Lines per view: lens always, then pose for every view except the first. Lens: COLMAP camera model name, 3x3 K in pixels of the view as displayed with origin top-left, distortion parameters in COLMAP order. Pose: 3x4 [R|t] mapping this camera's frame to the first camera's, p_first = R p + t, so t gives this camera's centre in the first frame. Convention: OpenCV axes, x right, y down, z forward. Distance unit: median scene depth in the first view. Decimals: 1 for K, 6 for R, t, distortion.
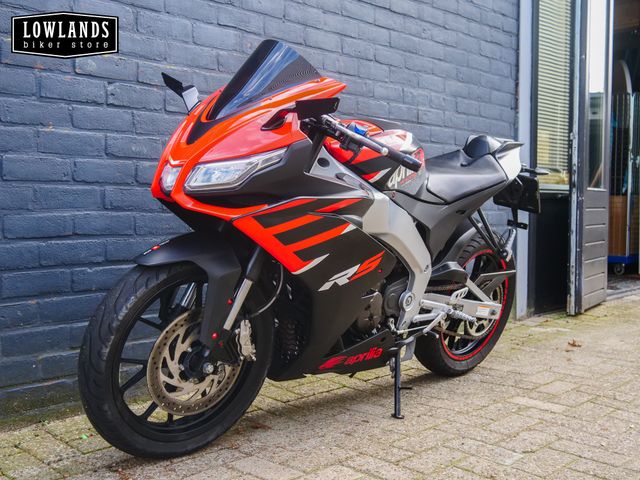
lens RADIAL K [[738.0, 0, 324.0], [0, 738.0, 239.5], [0, 0, 1]] dist [-0.010474, 0.000000]
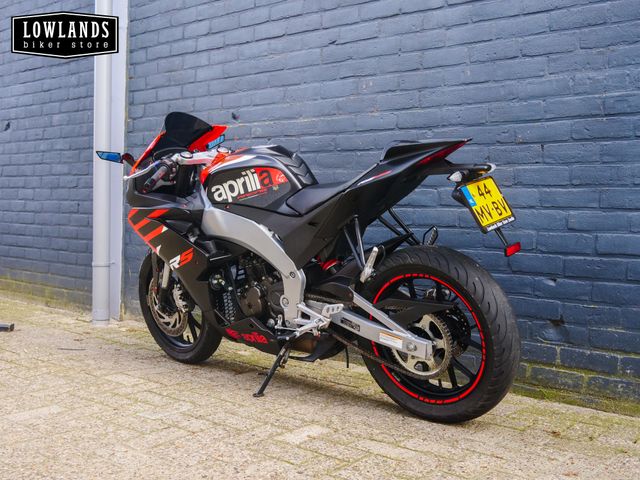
lens RADIAL K [[738.0, 0, 318.6], [0, 738.0, 240.7], [0, 0, 1]] dist [-0.010474, 0.000000]
pose [[0.058680, 0.027982, -0.997885, 1.203534], [-0.074767, 0.996923, 0.023558, -0.038628], [0.995473, 0.073227, 0.060592, 0.950631]]
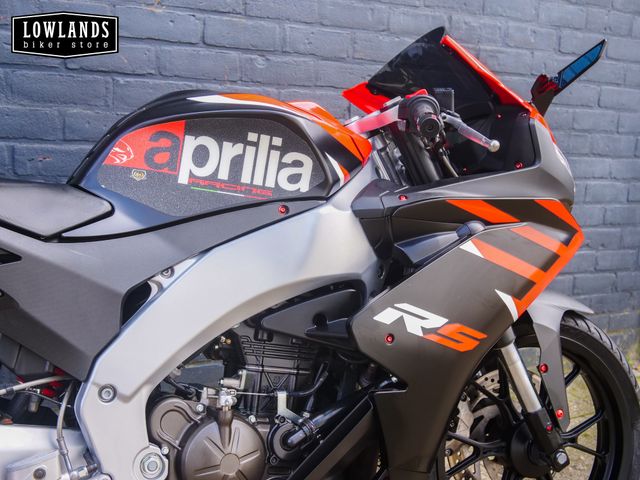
lens RADIAL K [[738.0, 0, 321.3], [0, 738.0, 241.3], [0, 0, 1]] dist [-0.010474, 0.000000]
pose [[0.946793, 0.108798, -0.302896, 0.295040], [-0.069172, 0.987924, 0.138640, -0.127297], [0.314322, -0.110311, 0.942885, 0.468789]]
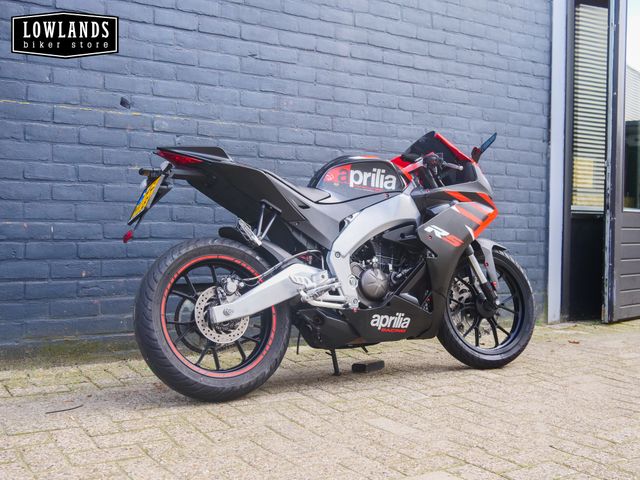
lens RADIAL K [[738.0, 0, 322.2], [0, 738.0, 240.3], [0, 0, 1]] dist [-0.010474, 0.000000]
pose [[0.970930, 0.013449, -0.238983, 0.325498], [-0.020782, 0.999387, -0.028190, 0.031264], [0.238458, 0.032338, 0.970614, -0.341708]]
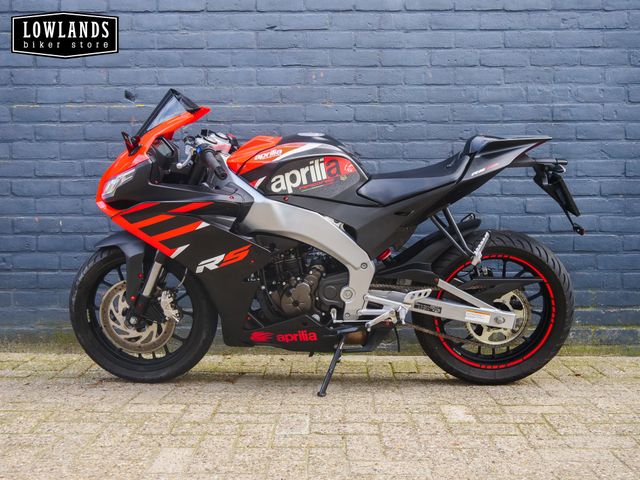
lens RADIAL K [[738.0, 0, 321.7], [0, 738.0, 242.4], [0, 0, 1]] dist [-0.010474, 0.000000]
pose [[0.672547, 0.021080, -0.739754, 0.877741], [-0.031058, 0.999518, 0.000245, 0.006607], [0.739403, 0.022810, 0.672877, 0.223038]]
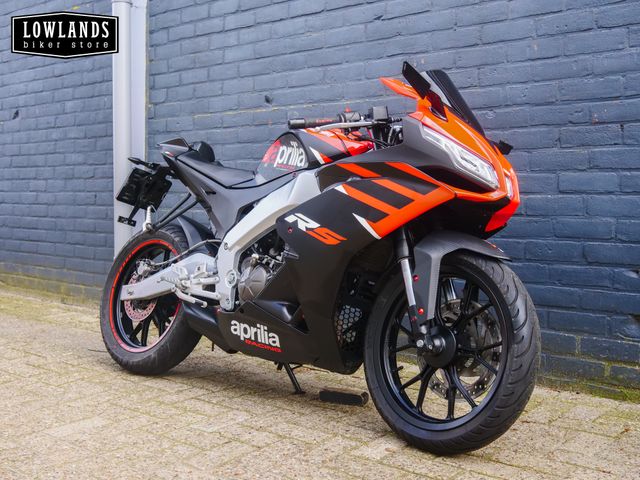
lens RADIAL K [[738.0, 0, 317.5], [0, 738.0, 241.3], [0, 0, 1]] dist [-0.010474, 0.000000]
pose [[0.068618, 0.044297, -0.996659, 1.104649], [-0.061601, 0.997296, 0.040084, -0.035562], [0.995739, 0.058645, 0.071161, 0.861132]]
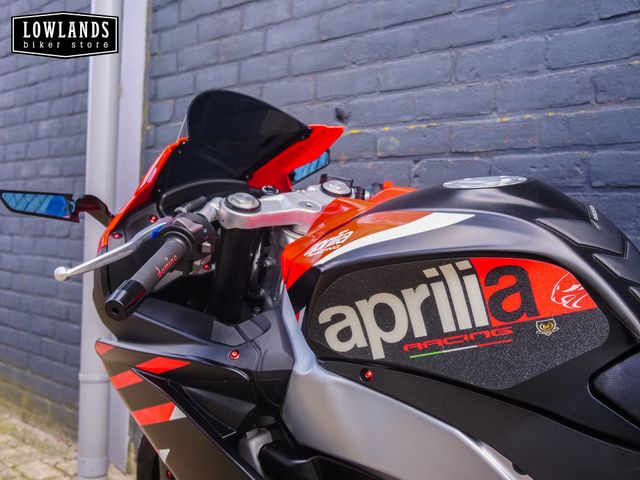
lens RADIAL K [[738.0, 0, 318.0], [0, 738.0, 241.6], [0, 0, 1]] dist [-0.010474, 0.000000]
pose [[-0.021409, -0.000408, -0.999771, 0.433622], [-0.087661, 0.996149, 0.001471, -0.113687], [0.995920, 0.087673, -0.021362, 0.855765]]
